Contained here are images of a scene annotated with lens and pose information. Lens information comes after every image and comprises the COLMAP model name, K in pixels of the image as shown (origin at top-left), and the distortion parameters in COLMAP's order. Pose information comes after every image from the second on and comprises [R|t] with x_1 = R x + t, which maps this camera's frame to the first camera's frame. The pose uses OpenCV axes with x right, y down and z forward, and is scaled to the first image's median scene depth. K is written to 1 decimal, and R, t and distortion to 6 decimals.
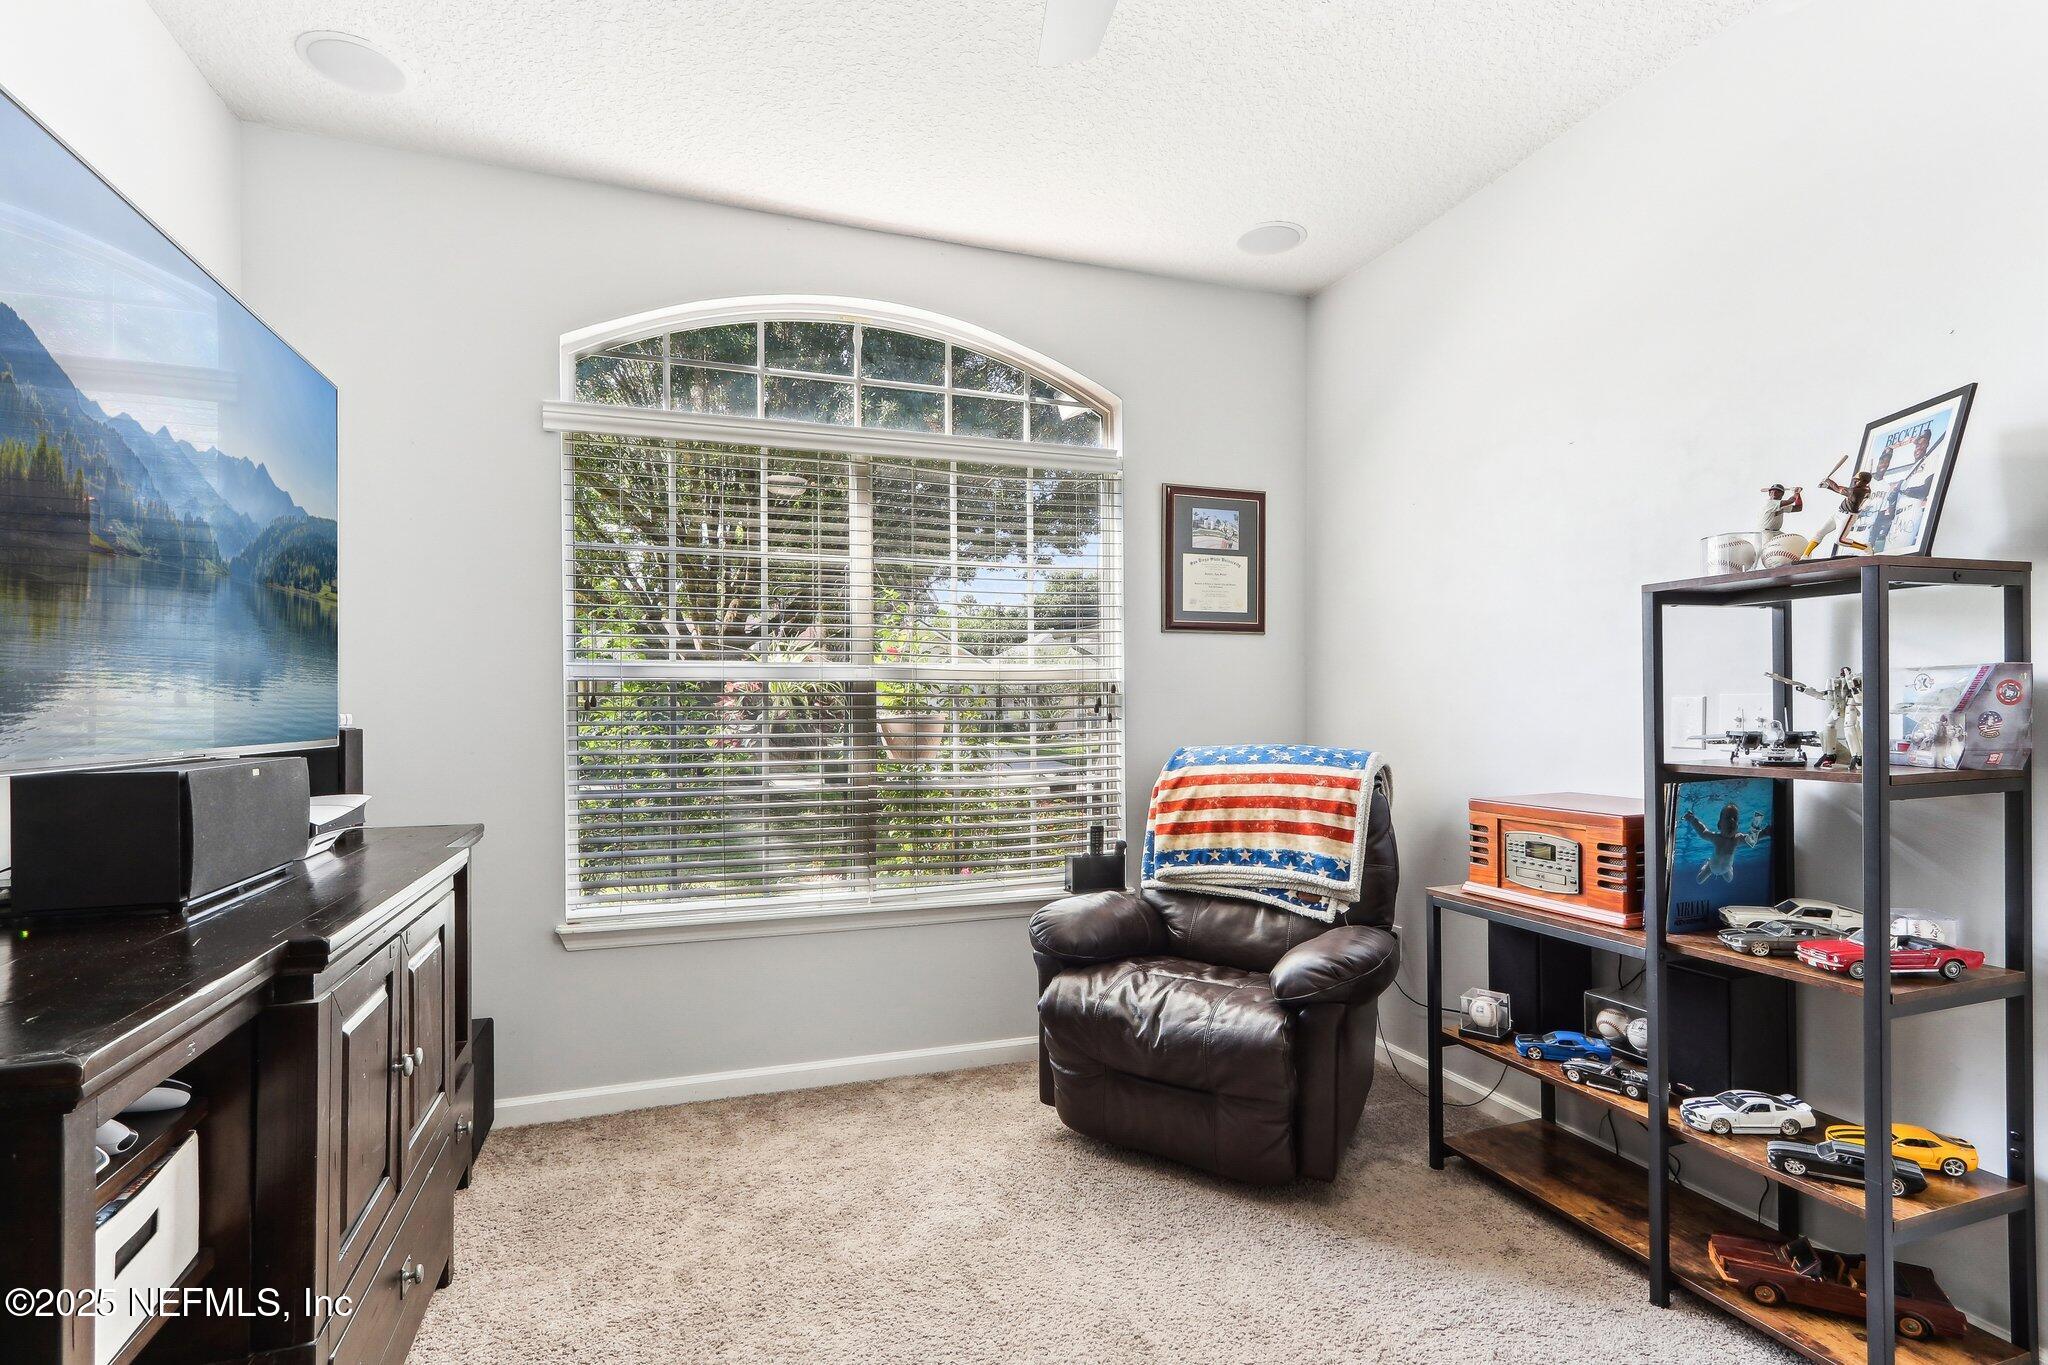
lens RADIAL K [[977.6, 0, 1019.2], [0, 977.6, 698.1], [0, 0, 1]] dist [-0.003264, 0.004135]
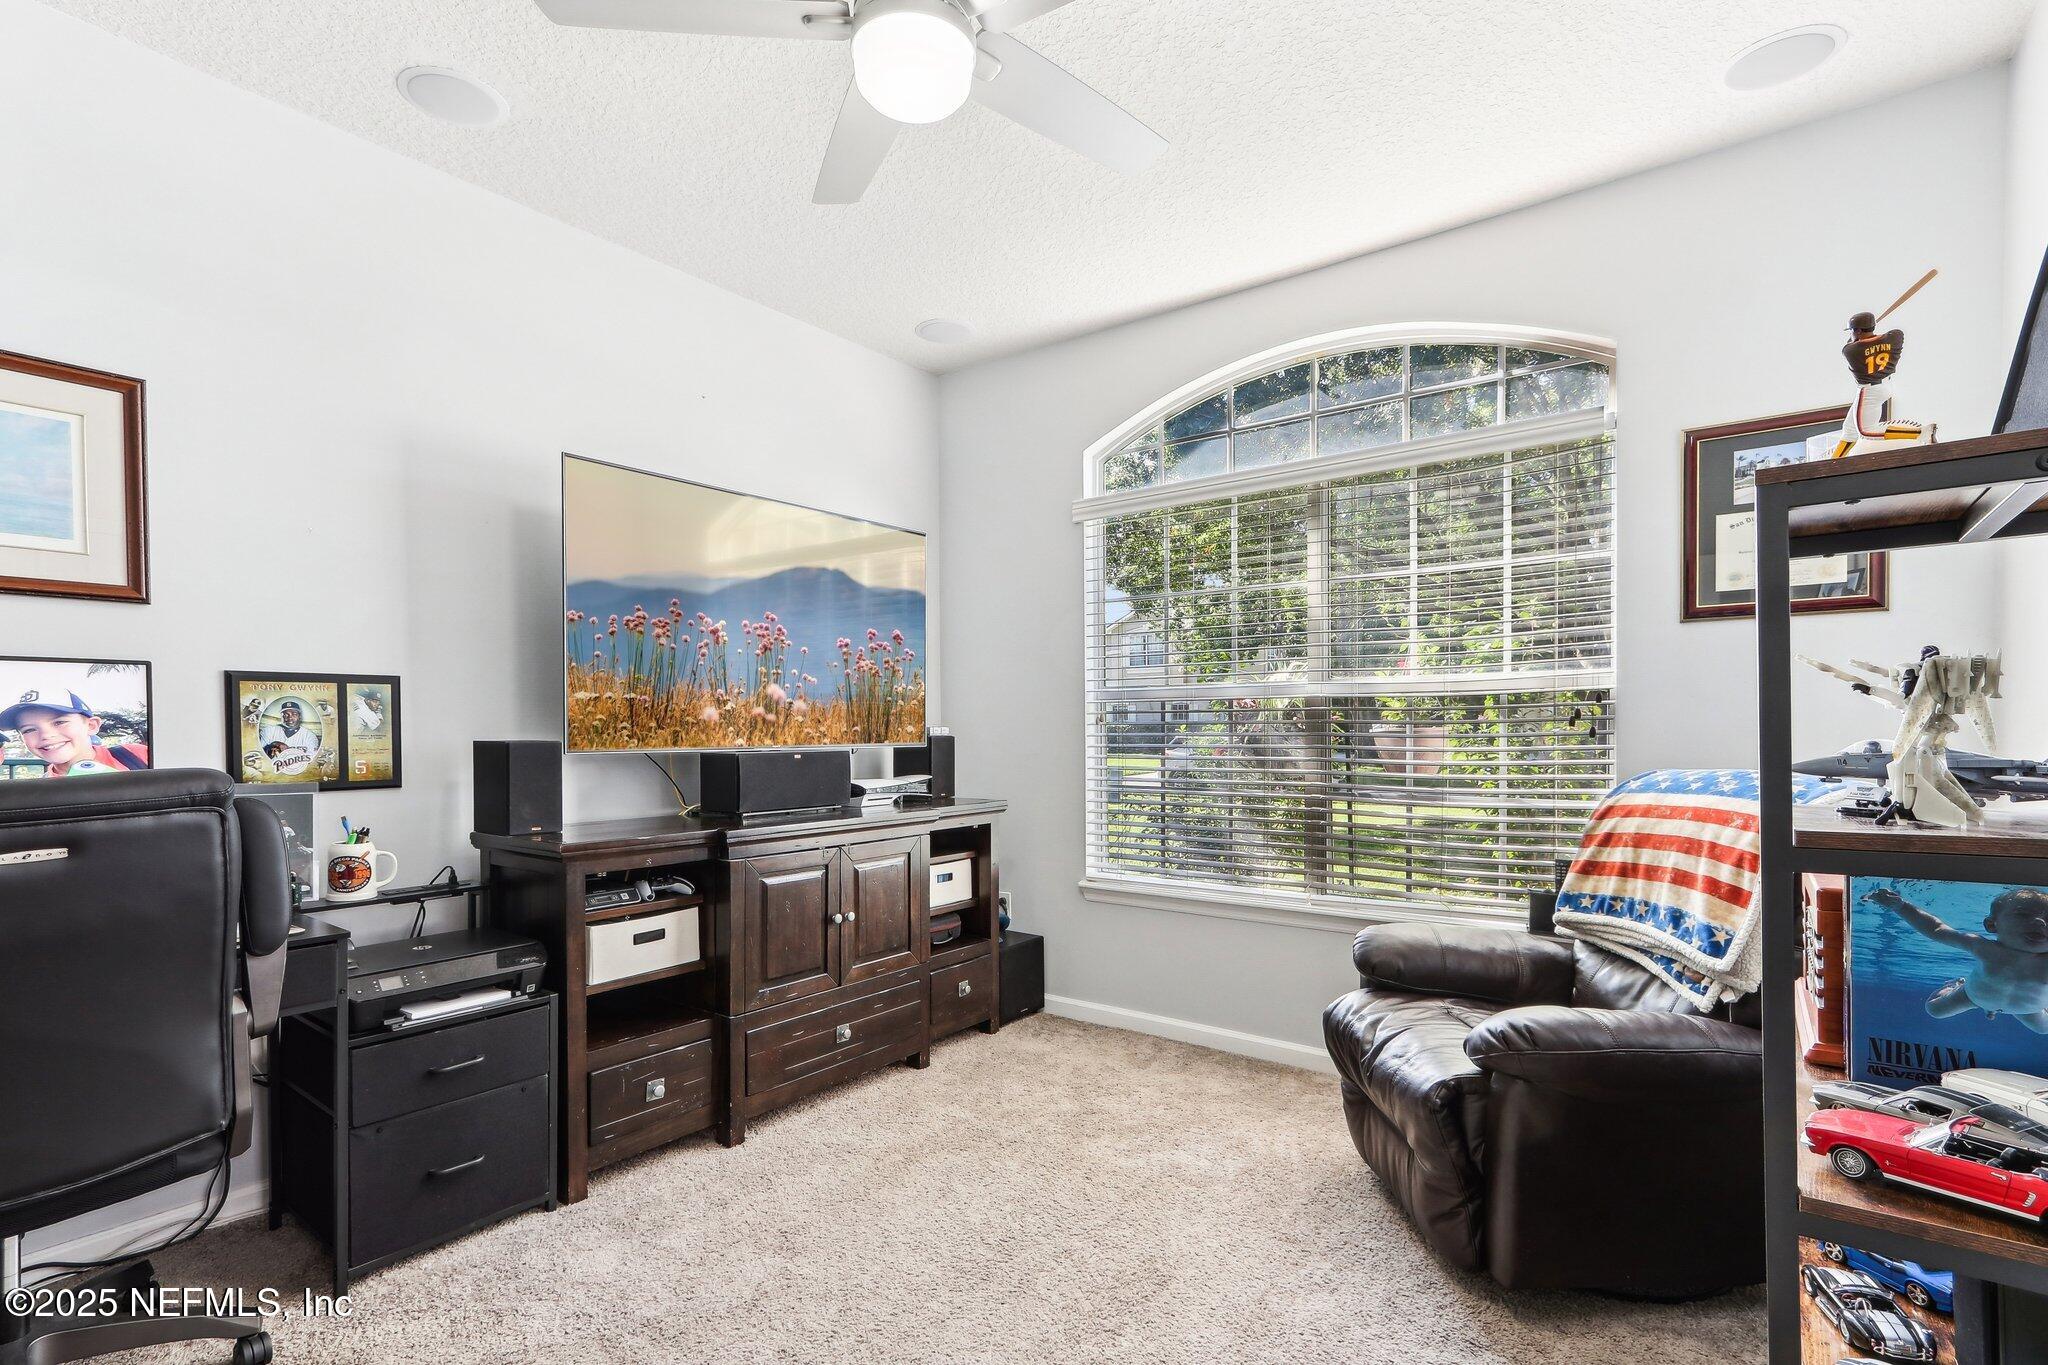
lens RADIAL K [[977.6, 0, 1004.0], [0, 977.6, 724.2], [0, 0, 1]] dist [-0.003264, 0.004135]
pose [[0.547654, -0.001306, -0.836704, 0.601628], [0.011452, 0.999917, 0.005935, 0.002814], [0.836626, -0.012833, 0.547623, 0.147239]]
